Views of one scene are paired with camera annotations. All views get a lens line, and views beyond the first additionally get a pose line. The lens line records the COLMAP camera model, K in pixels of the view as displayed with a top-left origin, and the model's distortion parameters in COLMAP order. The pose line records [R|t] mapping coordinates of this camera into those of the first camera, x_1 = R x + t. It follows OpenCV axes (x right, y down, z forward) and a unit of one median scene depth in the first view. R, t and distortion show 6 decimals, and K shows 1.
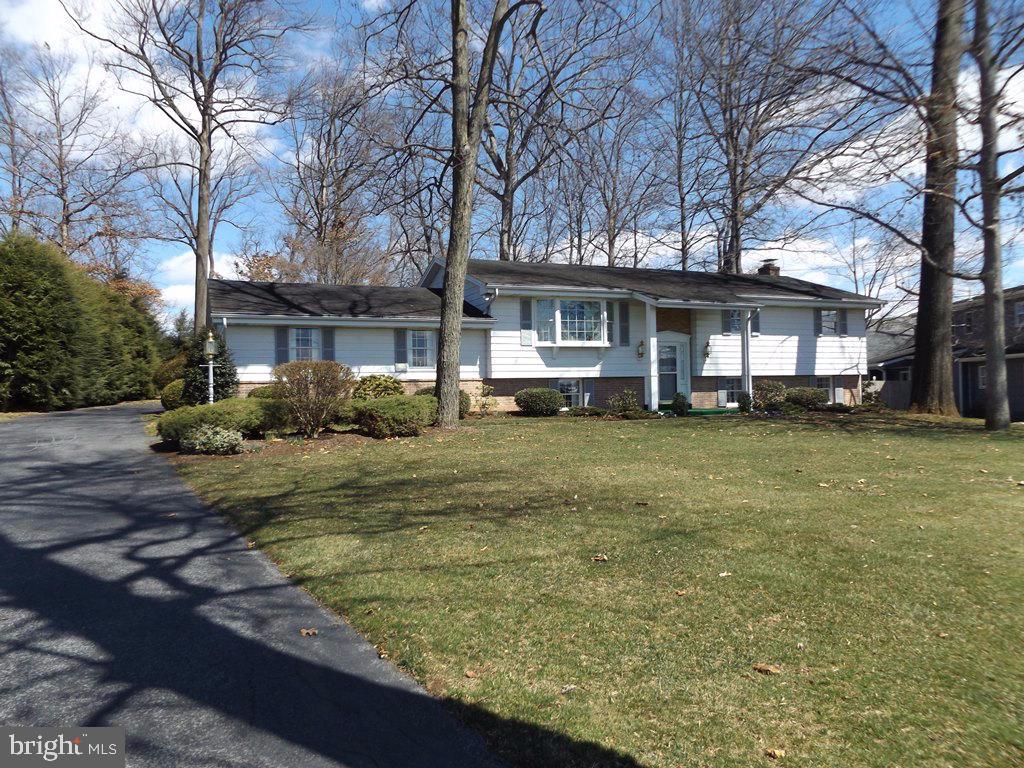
lens RADIAL K [[766.1, 0, 512.0], [0, 766.1, 384.0], [0, 0, 1]] dist [0.022770, -0.001591]
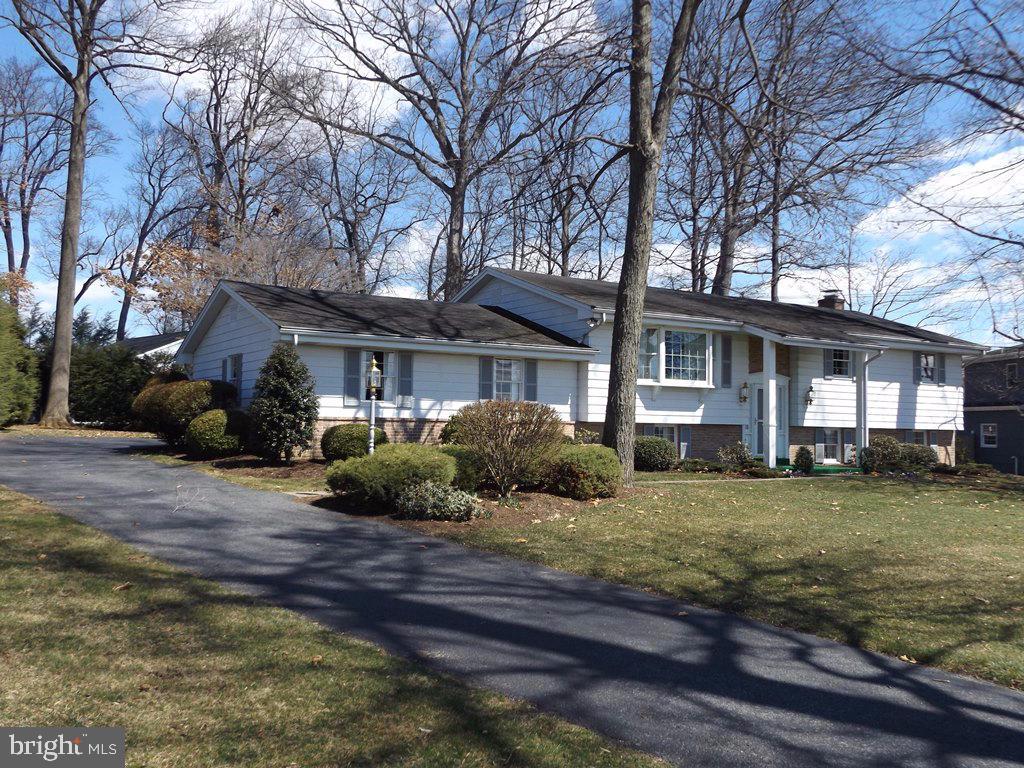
lens RADIAL K [[942.1, 0, 512.0], [0, 942.1, 384.0], [0, 0, 1]] dist [0.103362, -0.168024]
pose [[0.987070, 0.040715, 0.155036, -0.247785], [-0.035189, 0.998649, -0.038225, -0.006083], [-0.156383, 0.032275, 0.987169, 0.017945]]
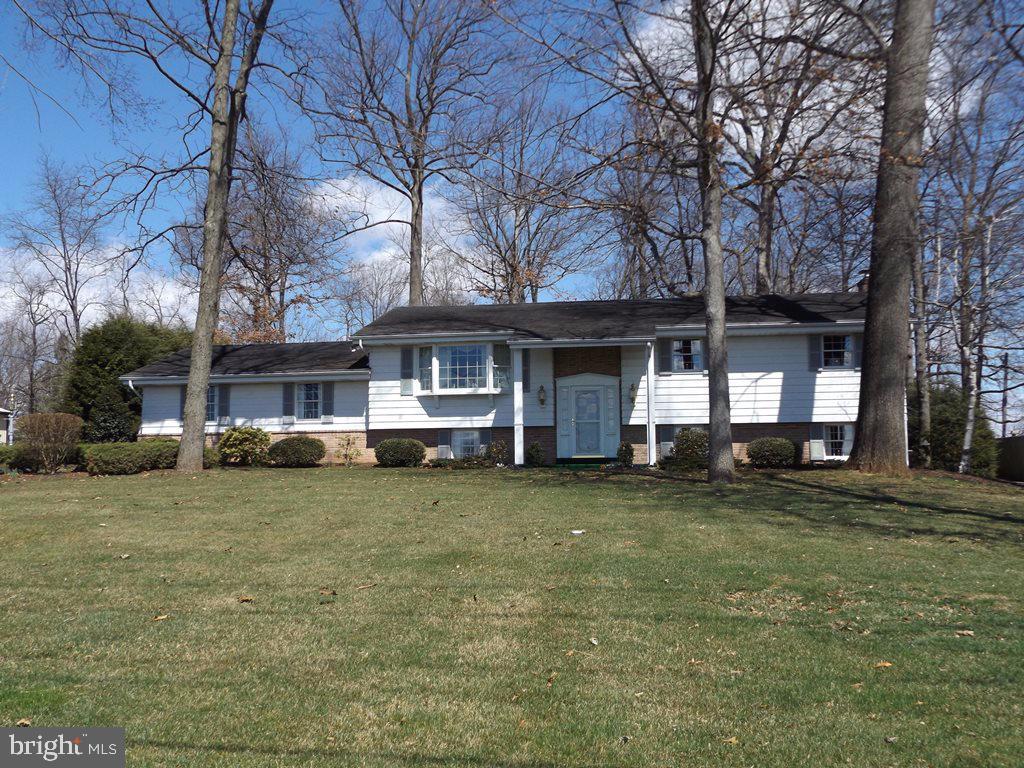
lens RADIAL K [[1016.2, 0, 512.0], [0, 1016.2, 384.0], [0, 0, 1]] dist [-0.015405, -0.005949]
pose [[0.853203, -0.037105, -0.520258, 0.762730], [0.000912, 0.997571, -0.069651, 0.023711], [0.521579, 0.058952, 0.851164, -0.017748]]
